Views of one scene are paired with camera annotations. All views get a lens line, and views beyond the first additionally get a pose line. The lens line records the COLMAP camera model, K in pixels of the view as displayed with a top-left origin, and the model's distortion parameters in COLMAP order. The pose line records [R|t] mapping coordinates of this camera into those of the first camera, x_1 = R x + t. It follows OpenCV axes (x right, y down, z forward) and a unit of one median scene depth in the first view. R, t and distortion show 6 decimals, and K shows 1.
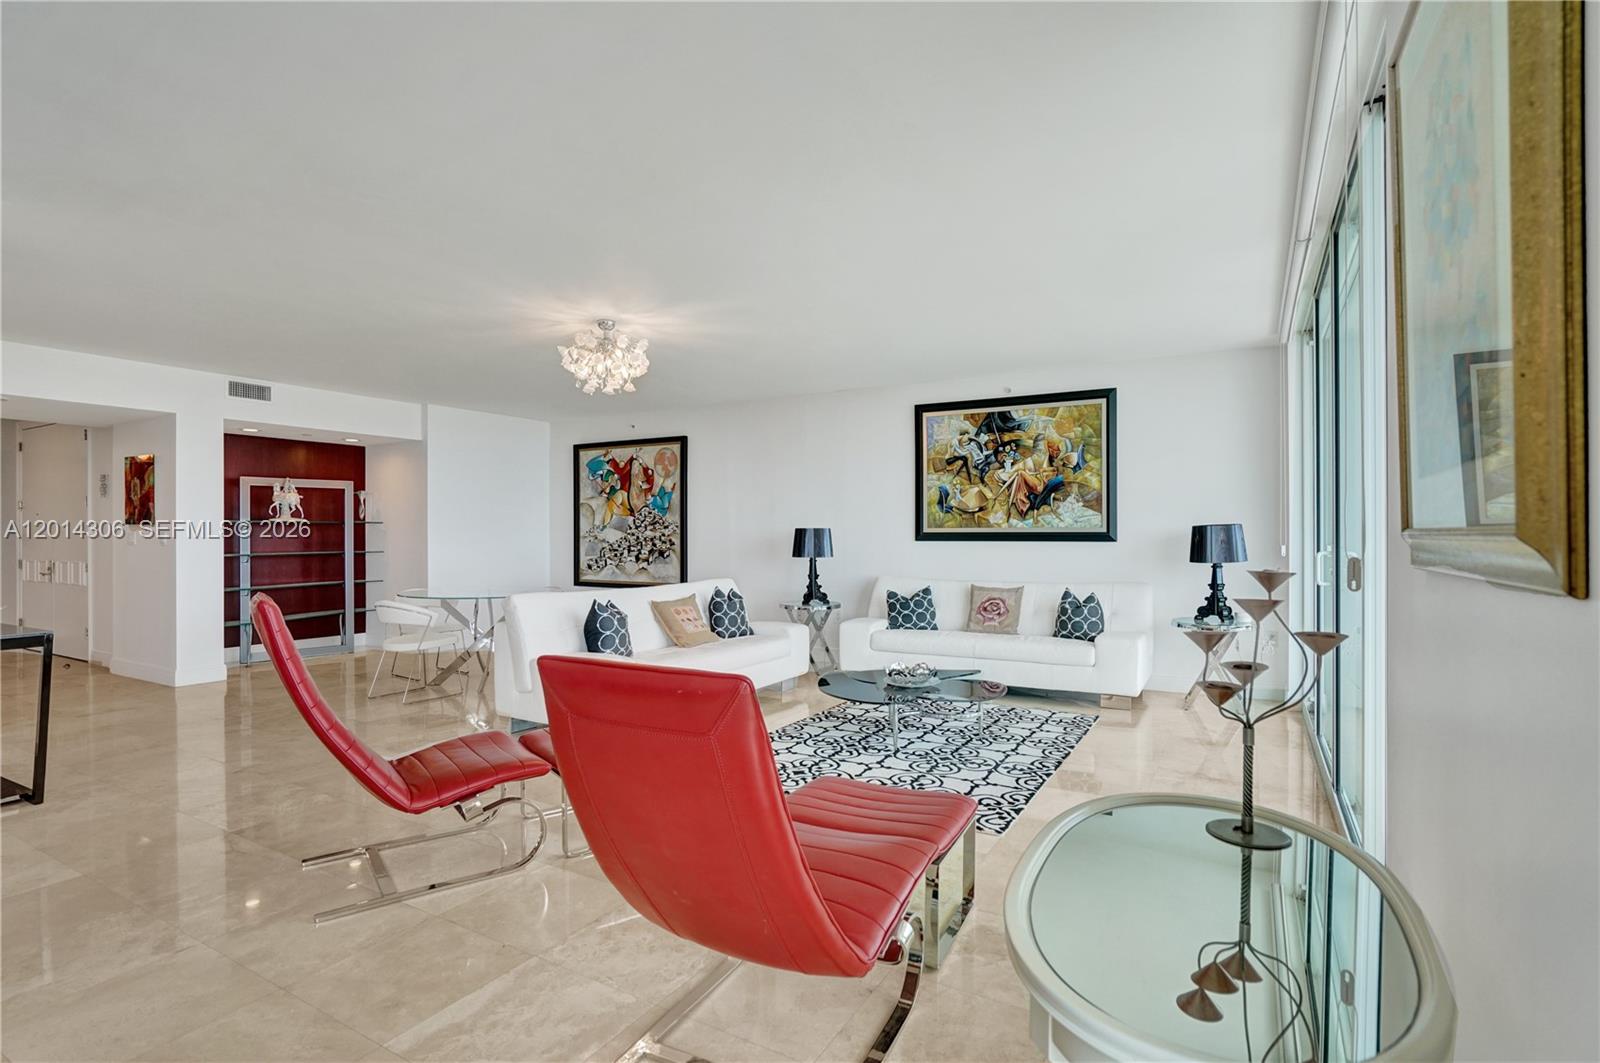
lens RADIAL K [[770.1, 0, 800.0], [0, 770.1, 531.5], [0, 0, 1]] dist [-0.056617, 0.039373]
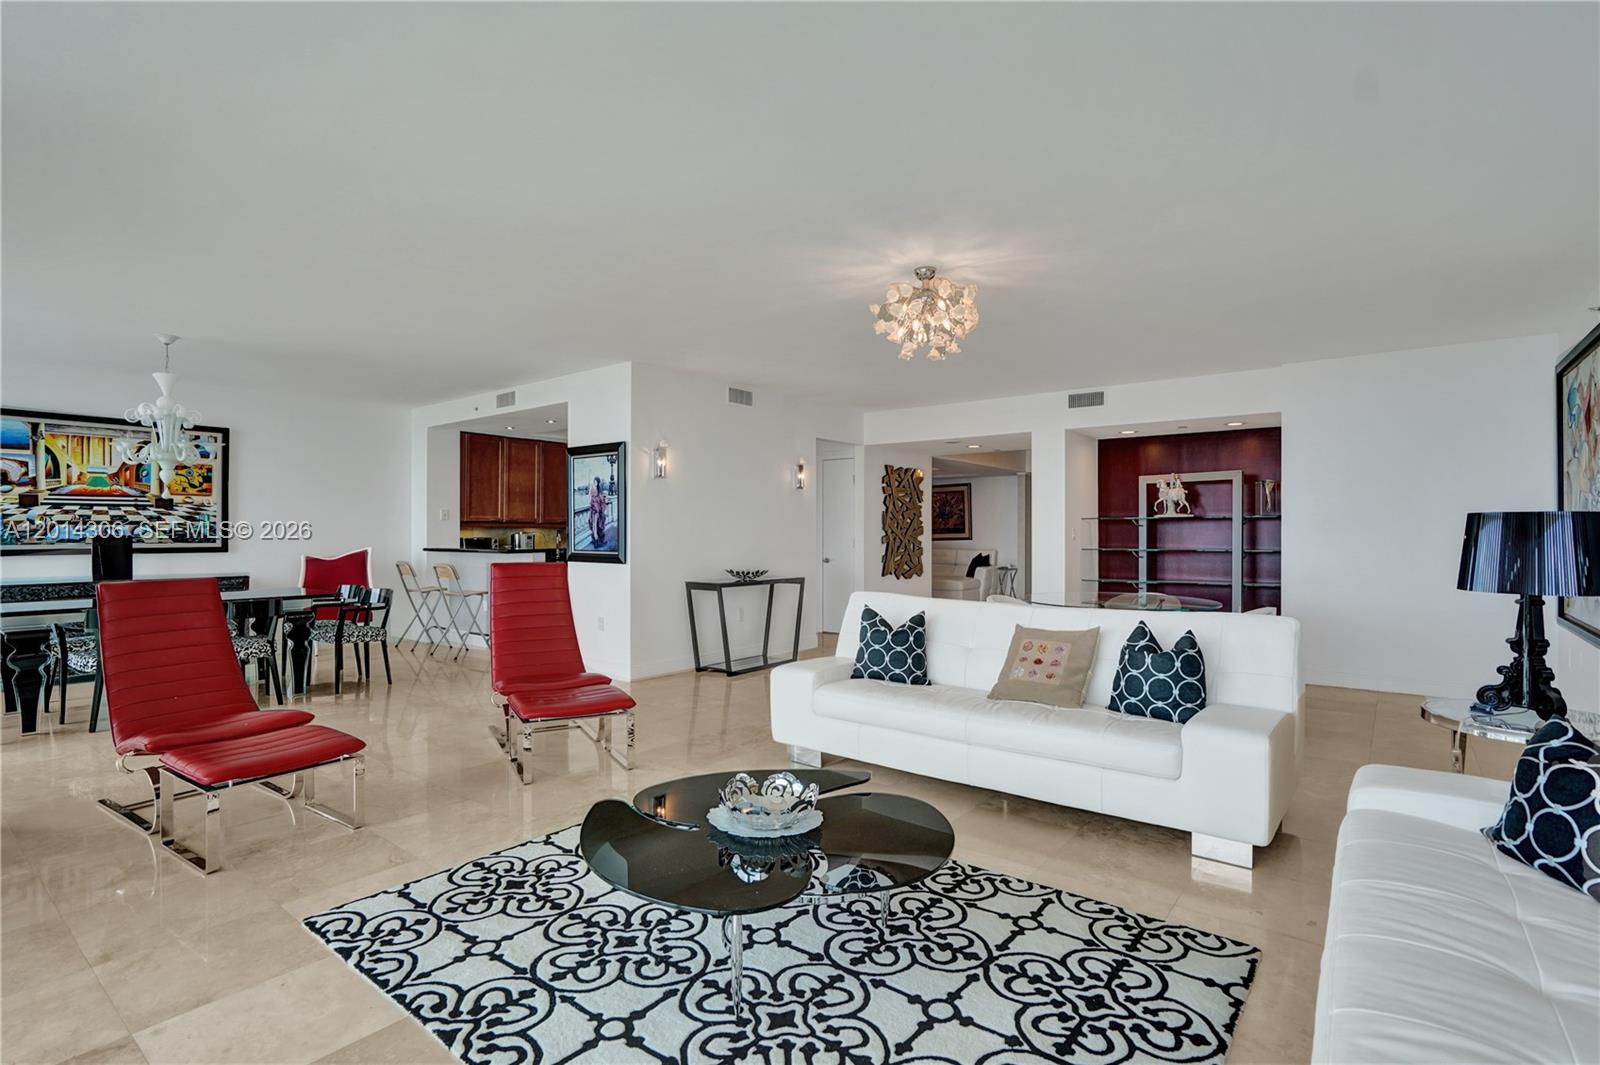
lens RADIAL K [[771.6, 0, 802.4], [0, 771.6, 536.2], [0, 0, 1]] dist [-0.037338, 0.016039]
pose [[-0.136985, 0.005896, -0.990556, 0.441287], [0.007494, 0.999960, 0.004915, 0.003249], [0.990545, -0.006750, -0.137024, 0.744914]]
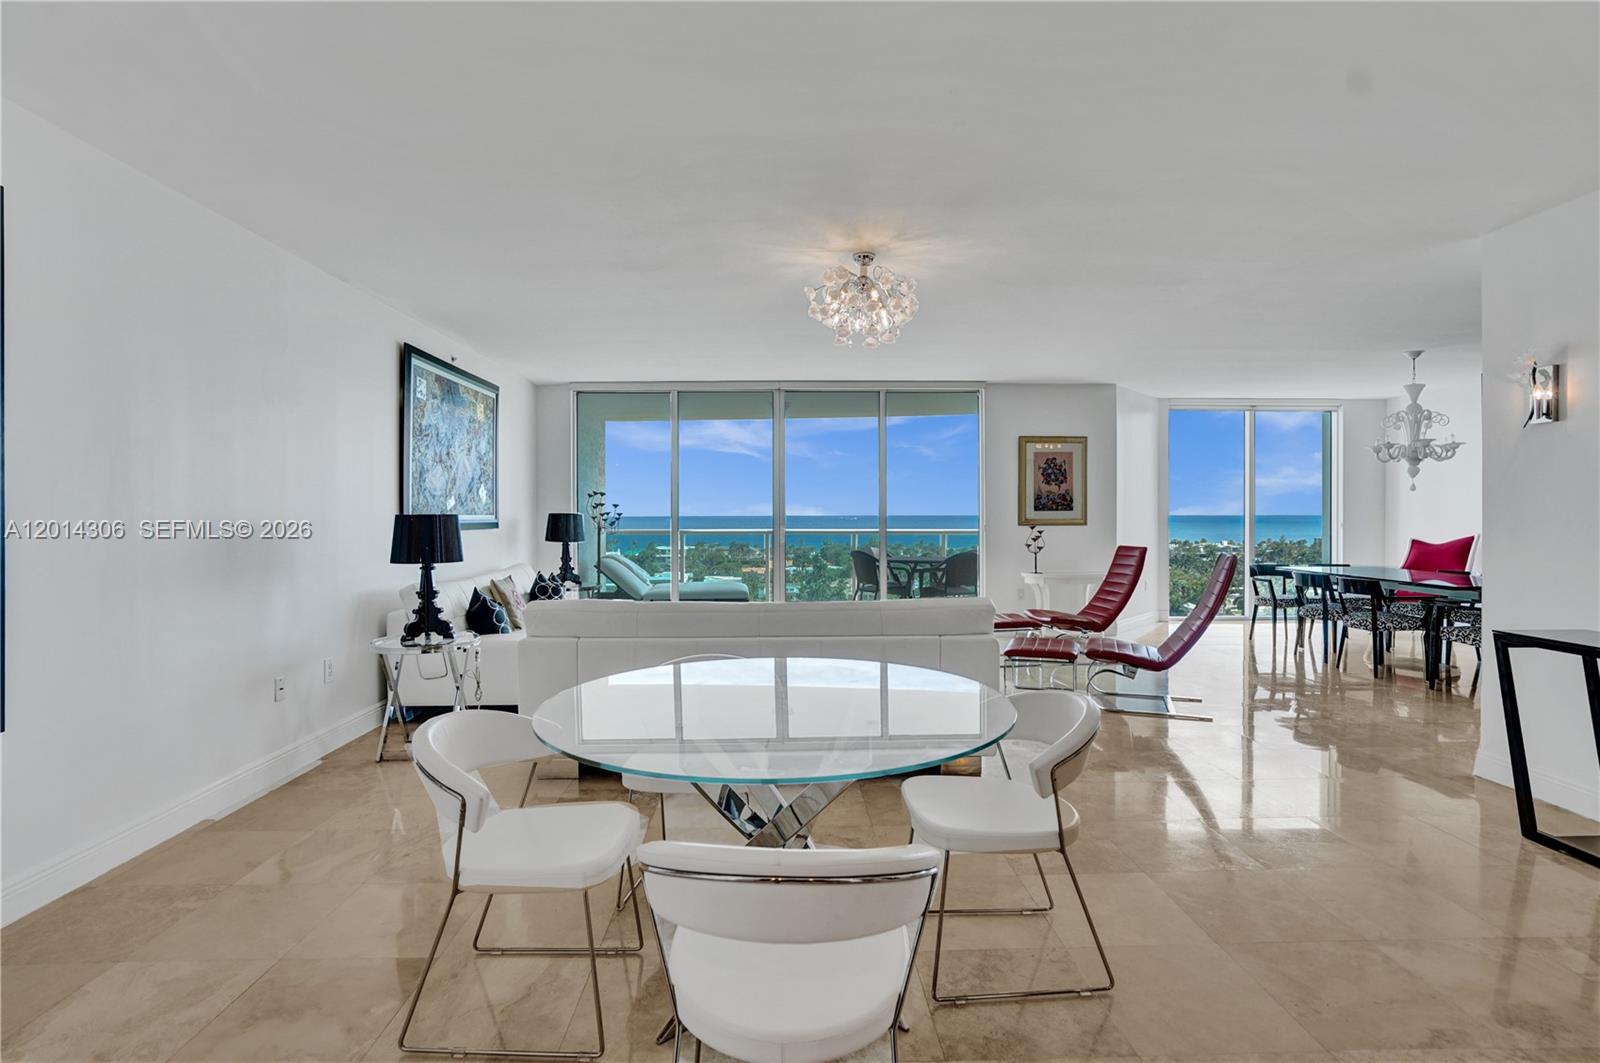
lens RADIAL K [[776.0, 0, 790.2], [0, 776.0, 516.6], [0, 0, 1]] dist [-0.029129, 0.000072]
pose [[-0.521137, -0.002162, 0.853470, -0.684468], [-0.003227, 0.999995, 0.000563, -0.003895], [-0.853467, -0.002461, -0.521142, 1.130361]]
